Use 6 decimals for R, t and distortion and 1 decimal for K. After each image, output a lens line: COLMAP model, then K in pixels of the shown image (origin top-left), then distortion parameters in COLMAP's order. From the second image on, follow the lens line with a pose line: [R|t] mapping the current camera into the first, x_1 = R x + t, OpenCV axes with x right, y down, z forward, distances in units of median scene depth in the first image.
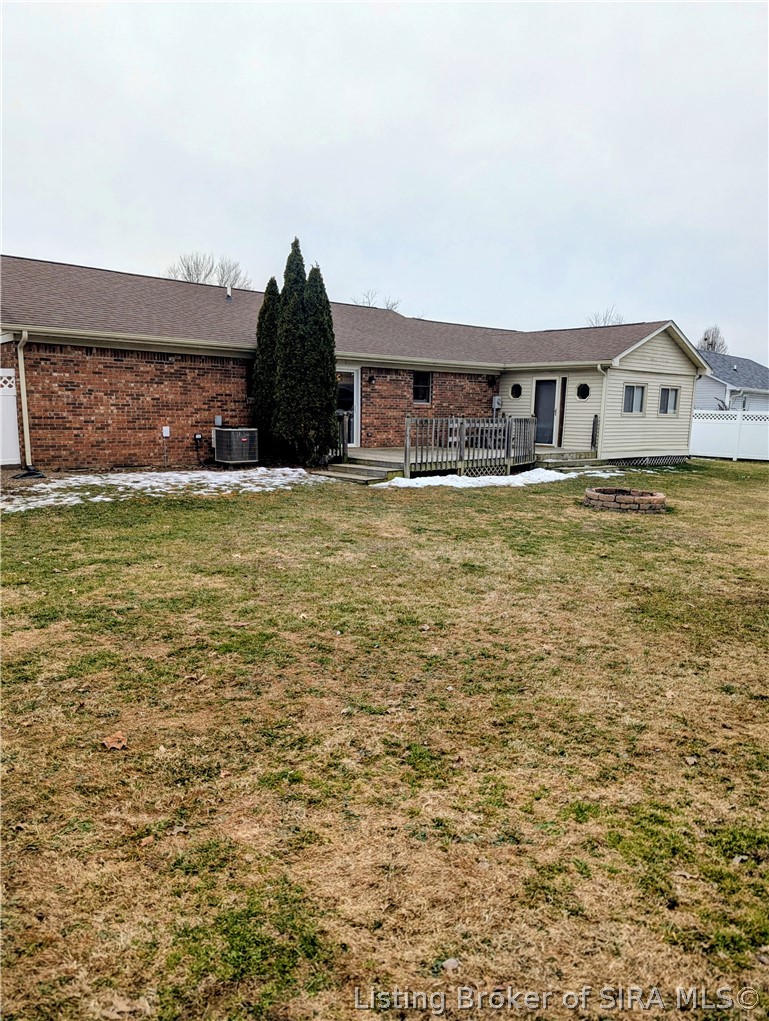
lens RADIAL K [[727.2, 0, 382.0], [0, 727.2, 519.4], [0, 0, 1]] dist [0.044052, -0.018120]
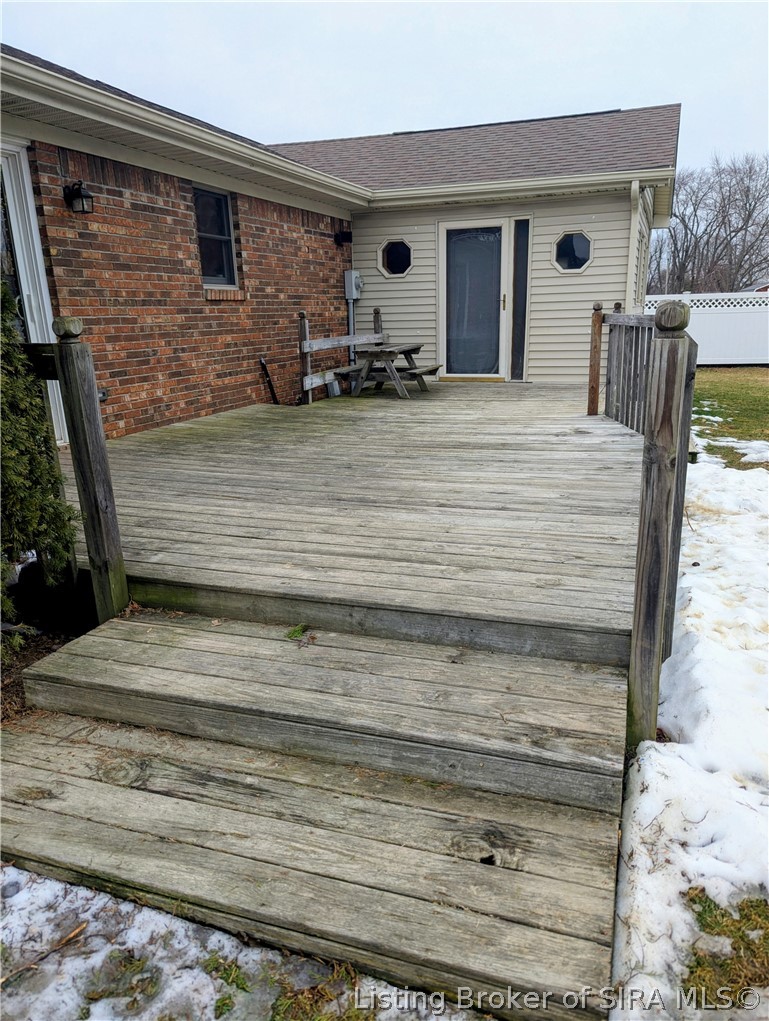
lens RADIAL K [[727.2, 0, 392.1], [0, 727.2, 516.4], [0, 0, 1]] dist [0.044052, -0.018120]
pose [[0.871138, -0.168164, 0.461345, -0.073754], [0.108887, 0.982295, 0.152448, -0.126526], [-0.478813, -0.082568, 0.874025, 0.853055]]
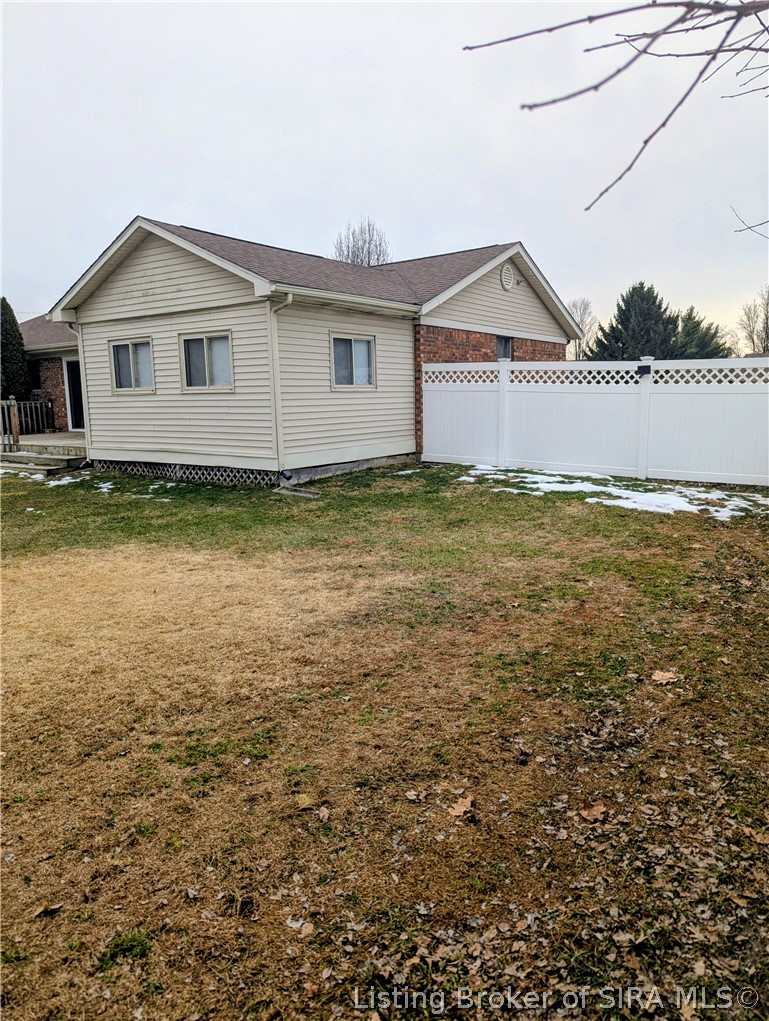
lens RADIAL K [[727.2, 0, 384.9], [0, 727.2, 511.1], [0, 0, 1]] dist [0.044052, -0.018120]
pose [[0.242684, 0.121367, -0.962484, 1.334704], [-0.124005, 0.987885, 0.093303, -0.171455], [0.962147, 0.096710, 0.254794, 1.420083]]
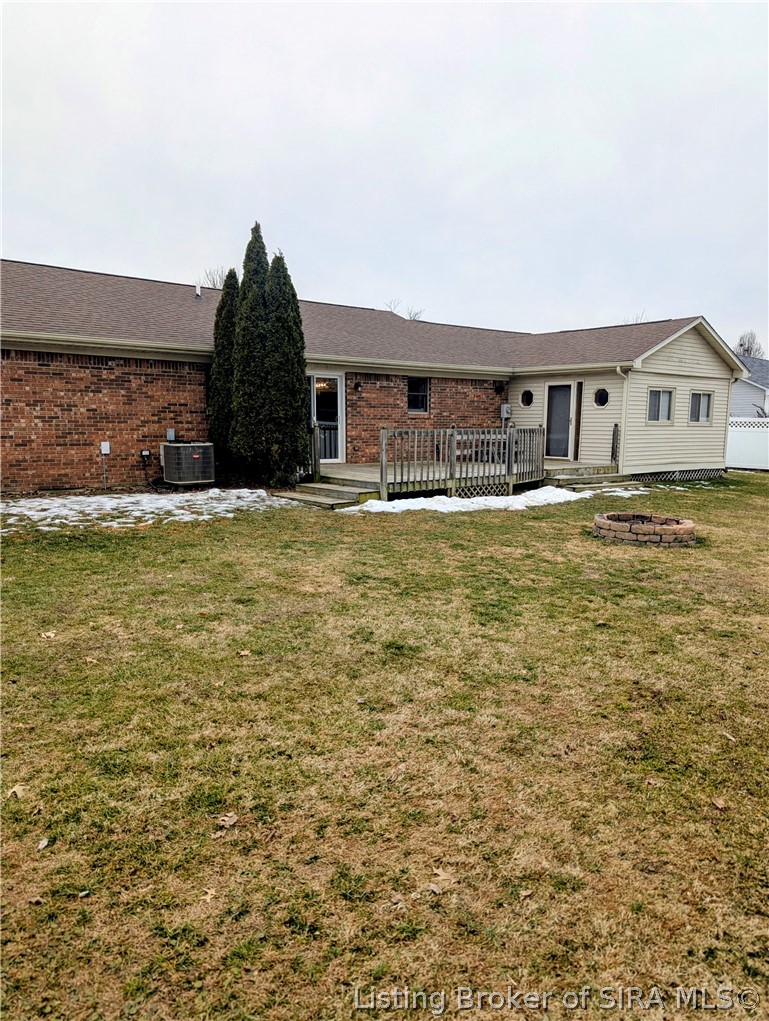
lens RADIAL K [[727.2, 0, 392.6], [0, 727.2, 507.3], [0, 0, 1]] dist [0.044052, -0.018120]
pose [[0.999485, -0.005873, -0.031556, 0.067727], [0.004872, 0.999485, -0.031704, -0.021641], [0.031726, 0.031533, 0.998999, 0.155819]]
